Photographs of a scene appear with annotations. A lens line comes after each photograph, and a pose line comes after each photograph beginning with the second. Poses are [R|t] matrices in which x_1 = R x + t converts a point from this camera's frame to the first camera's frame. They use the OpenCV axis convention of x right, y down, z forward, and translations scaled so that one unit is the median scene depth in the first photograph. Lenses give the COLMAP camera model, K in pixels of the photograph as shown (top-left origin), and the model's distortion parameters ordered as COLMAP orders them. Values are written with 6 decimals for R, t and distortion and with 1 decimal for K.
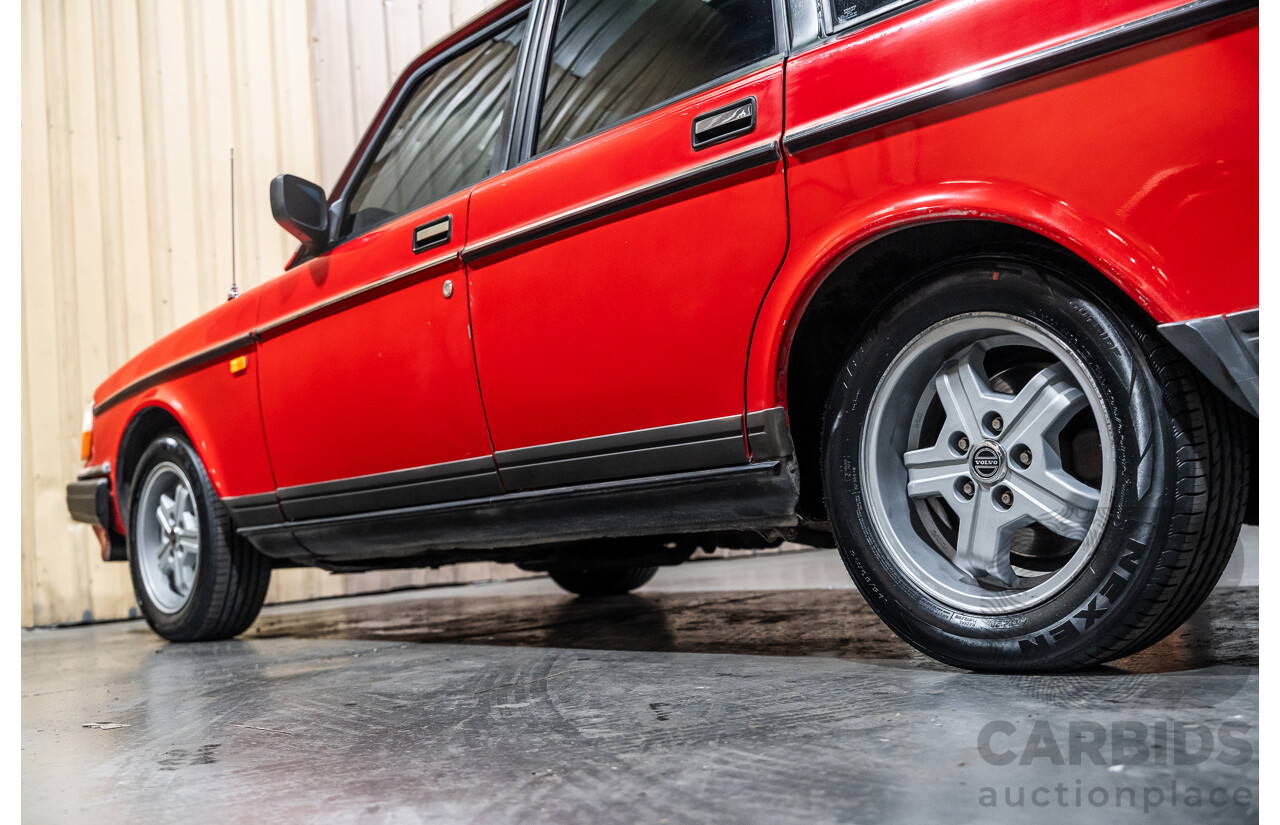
lens RADIAL K [[1455.9, 0, 625.2], [0, 1455.9, 420.7], [0, 0, 1]] dist [0.009972, 0.000000]
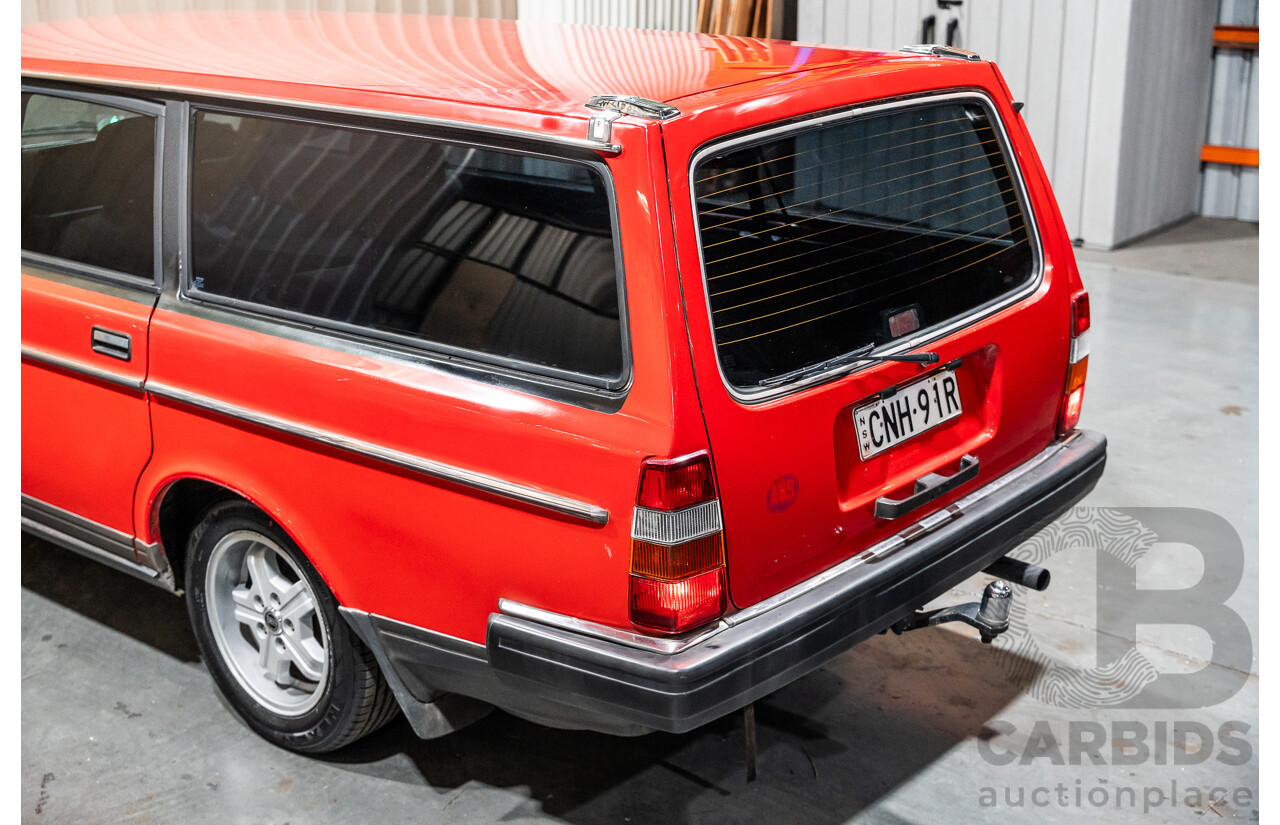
lens RADIAL K [[1777.8, 0, 641.1], [0, 1777.8, 433.6], [0, 0, 1]] dist [0.008391, 0.000000]
pose [[0.987083, 0.012568, 0.159717, 0.233753], [-0.072226, 0.924773, 0.373603, -0.627566], [-0.143006, -0.380313, 0.913735, -0.496241]]
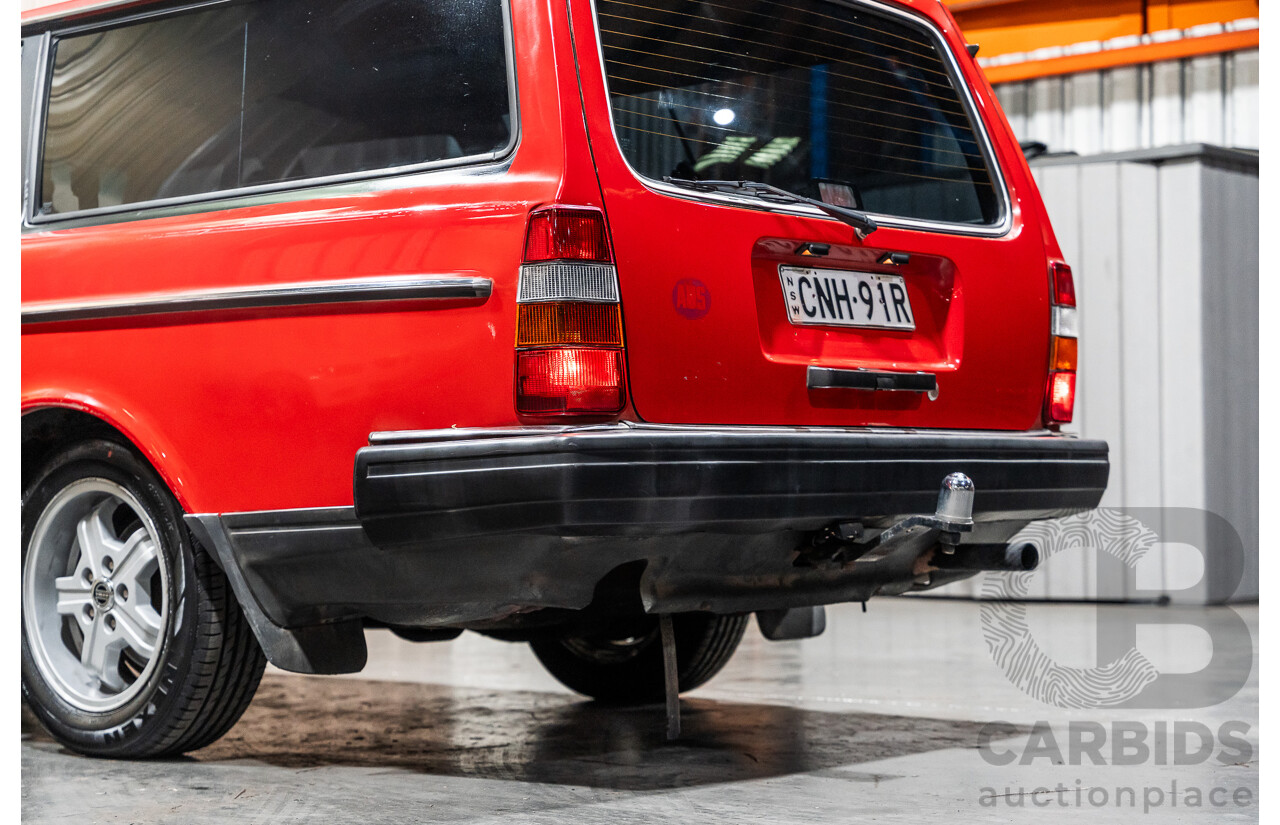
lens RADIAL K [[2518.4, 0, 626.1], [0, 2518.4, 449.2], [0, 0, 1]] dist [0.093734, 0.000000]
pose [[0.988297, 0.064811, 0.138086, 0.274786], [-0.071723, 0.996378, 0.045676, -0.165556], [-0.134626, -0.055046, 0.989366, -0.891389]]
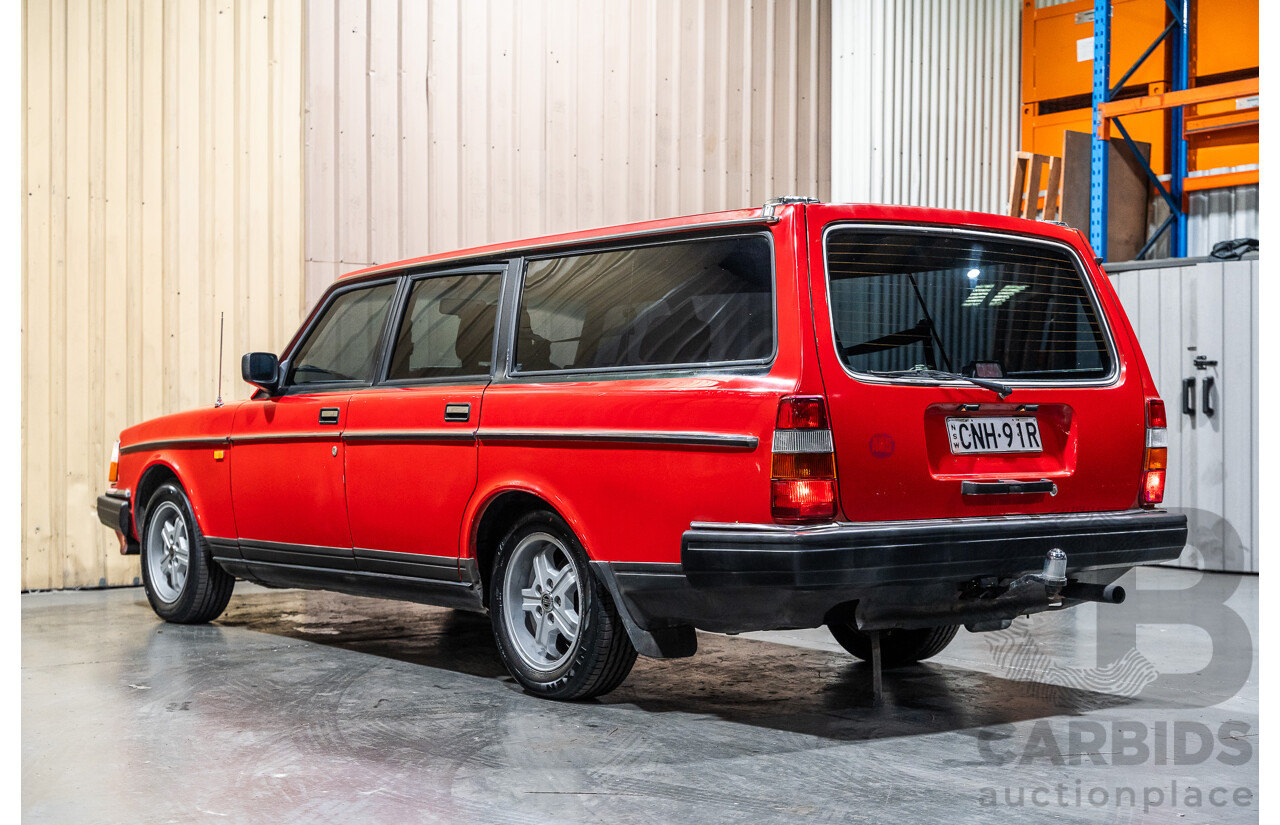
lens RADIAL K [[1970.2, 0, 618.5], [0, 1970.2, 424.6], [0, 0, 1]] dist [0.031852, 0.000000]
pose [[0.994787, 0.073365, -0.070827, 0.383463], [-0.067648, 0.994497, 0.080001, -0.334920], [0.076306, -0.074793, 0.994275, -1.328999]]
